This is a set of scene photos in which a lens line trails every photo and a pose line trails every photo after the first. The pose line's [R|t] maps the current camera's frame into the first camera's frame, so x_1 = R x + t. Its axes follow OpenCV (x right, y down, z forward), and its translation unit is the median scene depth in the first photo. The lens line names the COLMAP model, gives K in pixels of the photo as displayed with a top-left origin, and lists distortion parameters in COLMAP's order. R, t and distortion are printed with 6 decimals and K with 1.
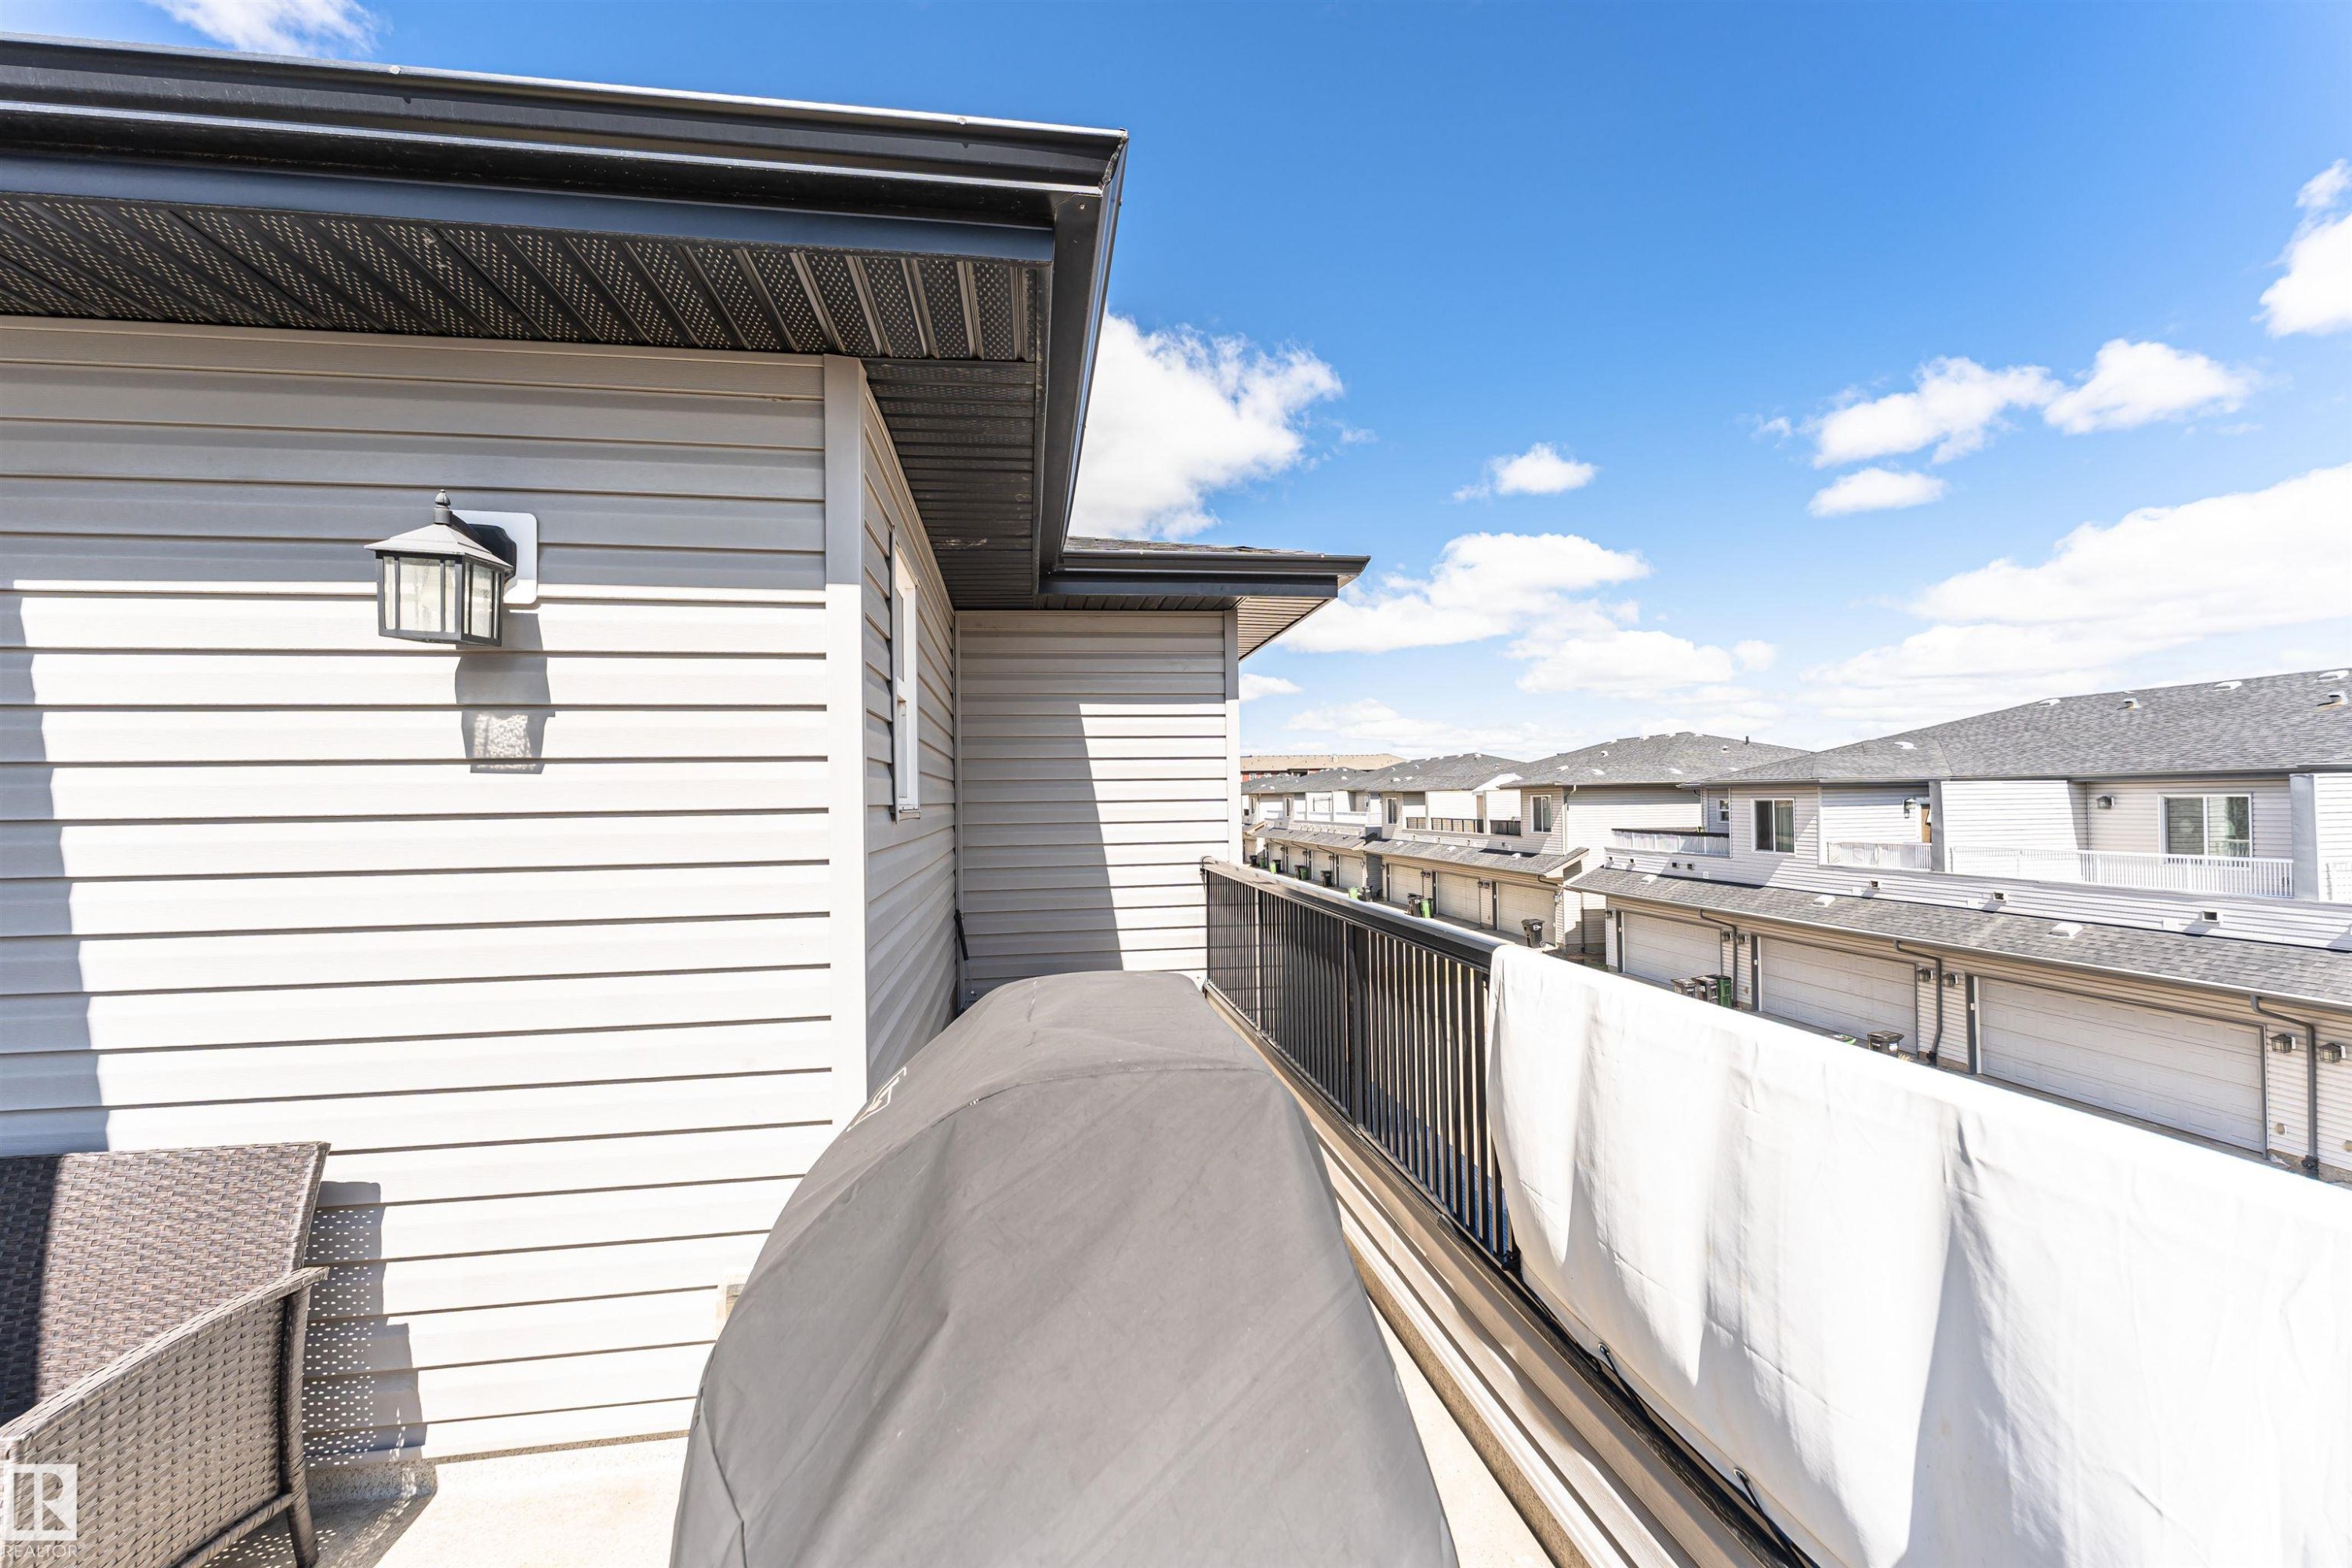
lens RADIAL K [[950.2, 0, 1165.9], [0, 950.2, 796.1], [0, 0, 1]] dist [-0.000352, -0.000801]
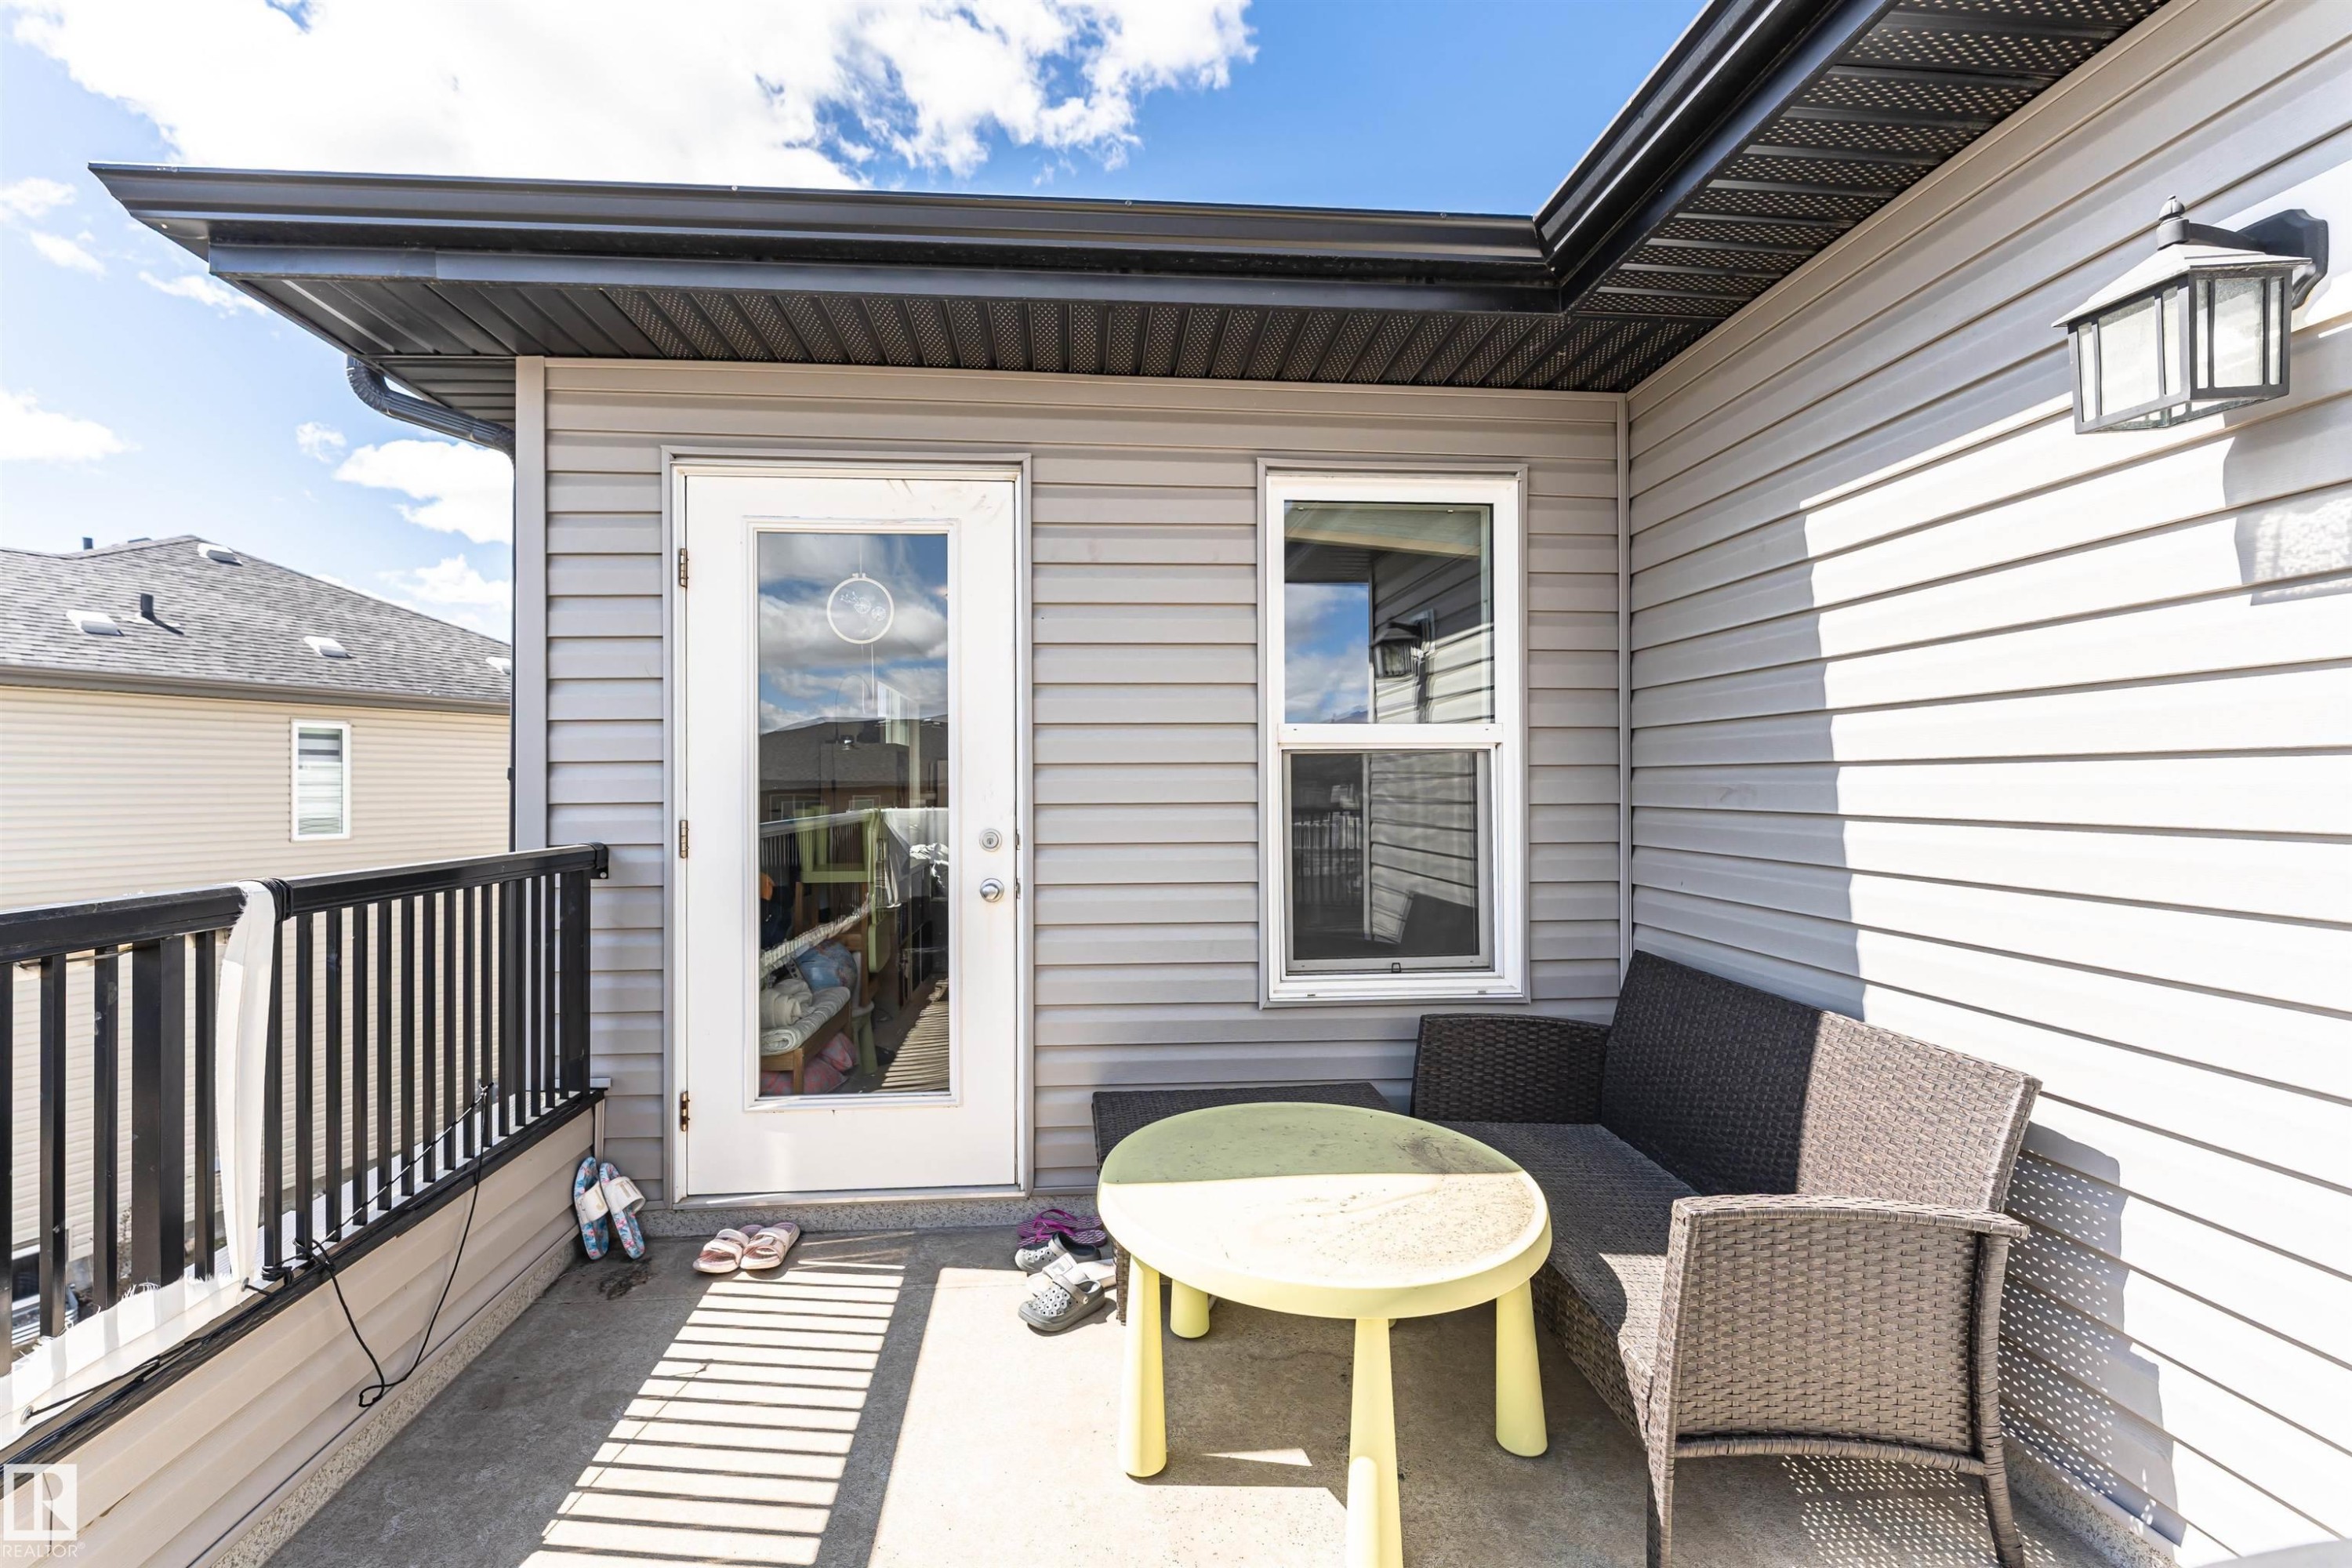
lens RADIAL K [[950.2, 0, 1161.7], [0, 950.2, 786.3], [0, 0, 1]] dist [-0.000352, -0.000801]
pose [[-0.073470, 0.011497, -0.997231, -0.008408], [0.006892, 0.999916, 0.011020, 0.098373], [0.997274, -0.006063, -0.073543, 0.309484]]
